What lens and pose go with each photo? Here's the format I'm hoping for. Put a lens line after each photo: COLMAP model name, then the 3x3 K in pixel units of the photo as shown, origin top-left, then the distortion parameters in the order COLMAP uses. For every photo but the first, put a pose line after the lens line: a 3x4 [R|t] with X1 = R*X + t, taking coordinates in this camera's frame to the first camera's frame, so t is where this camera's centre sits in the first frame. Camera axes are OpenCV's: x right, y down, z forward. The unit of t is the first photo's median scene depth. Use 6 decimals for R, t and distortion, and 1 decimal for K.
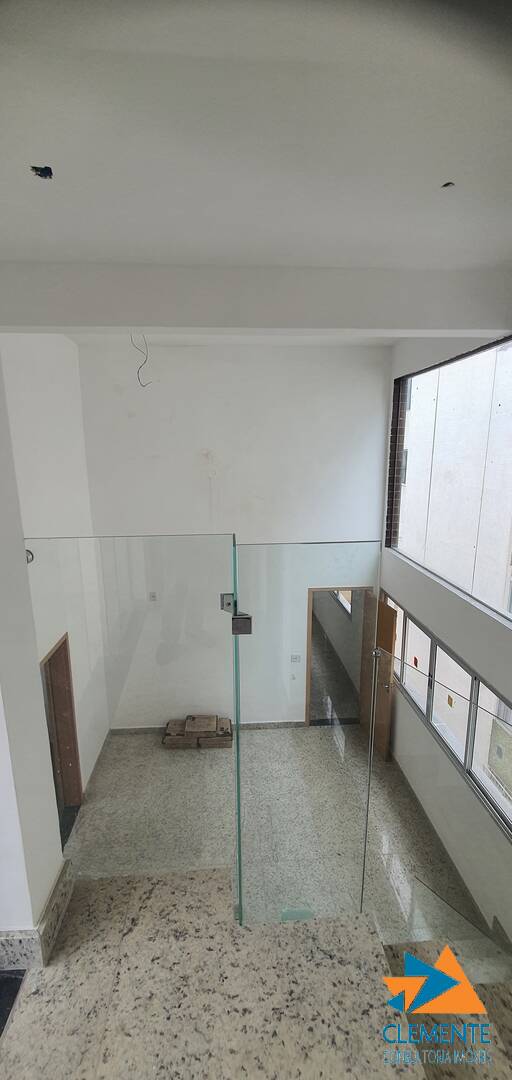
lens RADIAL K [[427.0, 0, 254.2], [0, 427.0, 537.9], [0, 0, 1]] dist [-0.001096, -0.000657]
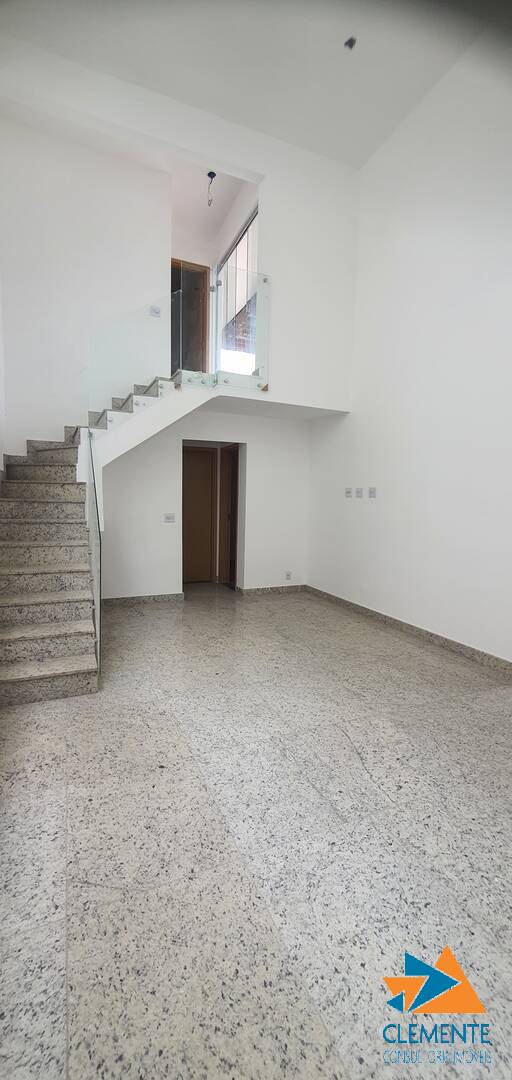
lens RADIAL K [[427.0, 0, 253.0], [0, 427.0, 533.6], [0, 0, 1]] dist [-0.001096, -0.000657]
pose [[-0.943282, 0.016375, -0.331589, 0.251943], [-0.078816, 0.959184, 0.271577, 0.324714], [0.322502, 0.282308, -0.903490, 1.369275]]
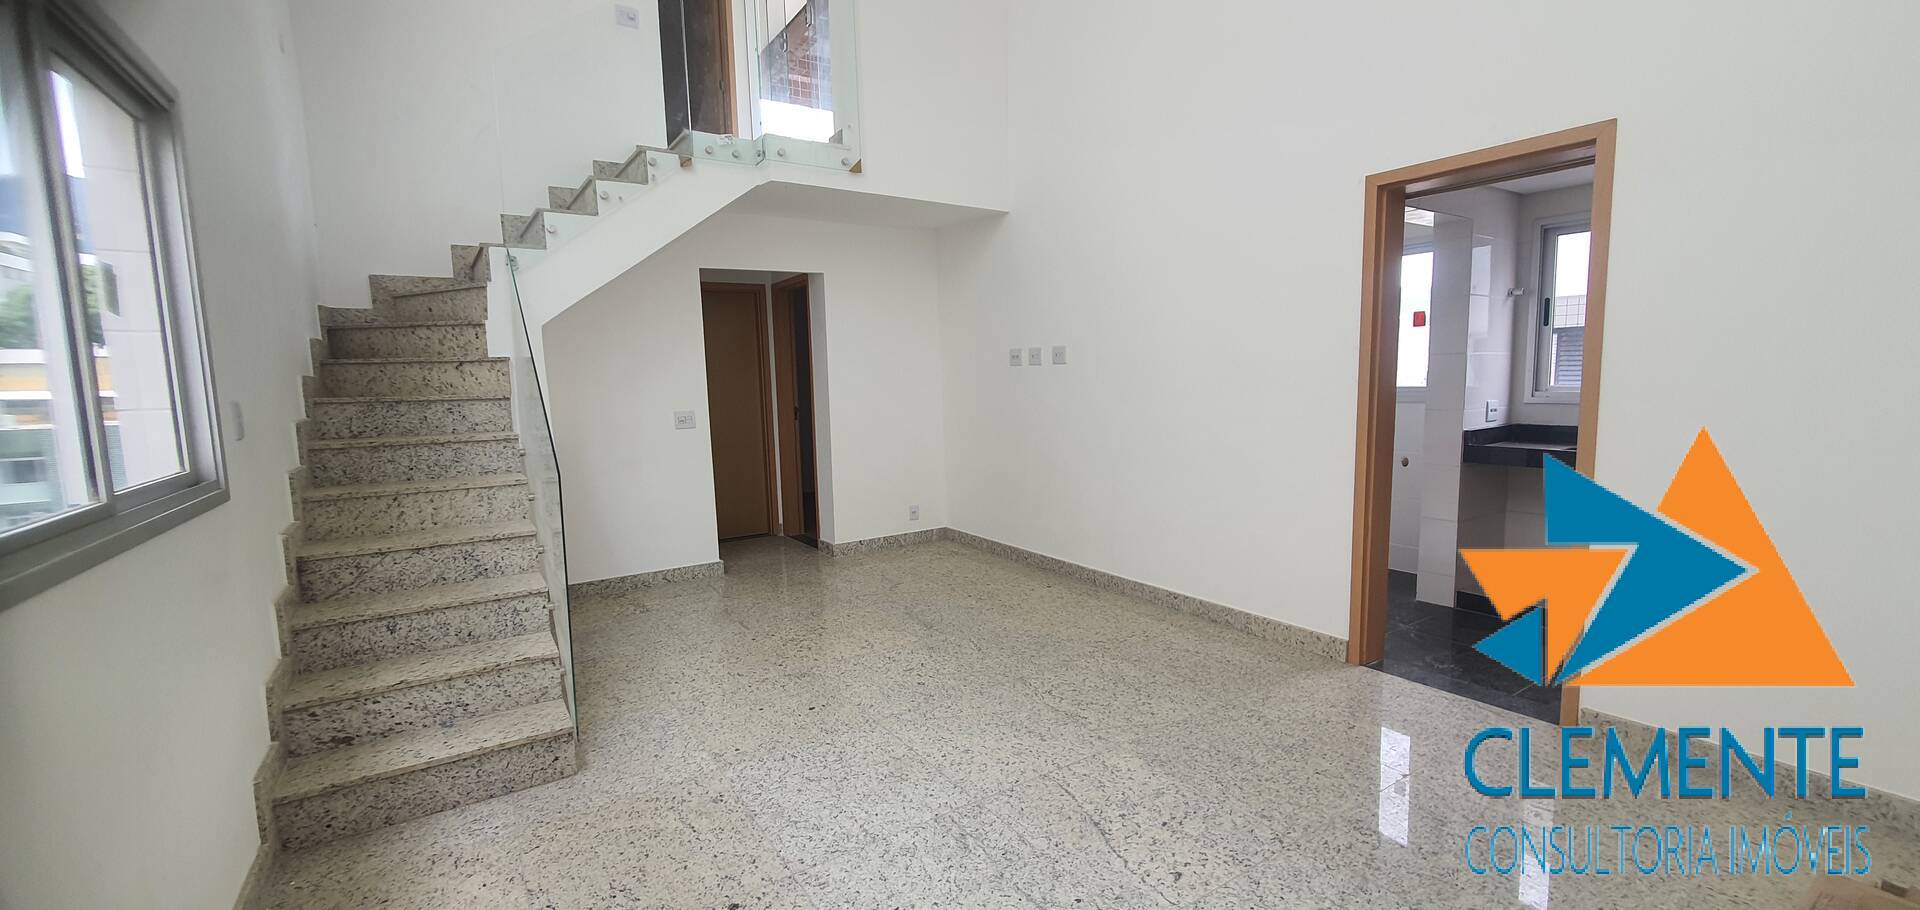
lens RADIAL K [[759.2, 0, 954.0], [0, 759.2, 462.4], [0, 0, 1]] dist [-0.001096, -0.000657]
pose [[-0.871845, 0.085486, -0.482264, 0.272420], [-0.066772, 0.954712, 0.289942, 0.337088], [0.485209, 0.284986, -0.826653, 1.324511]]
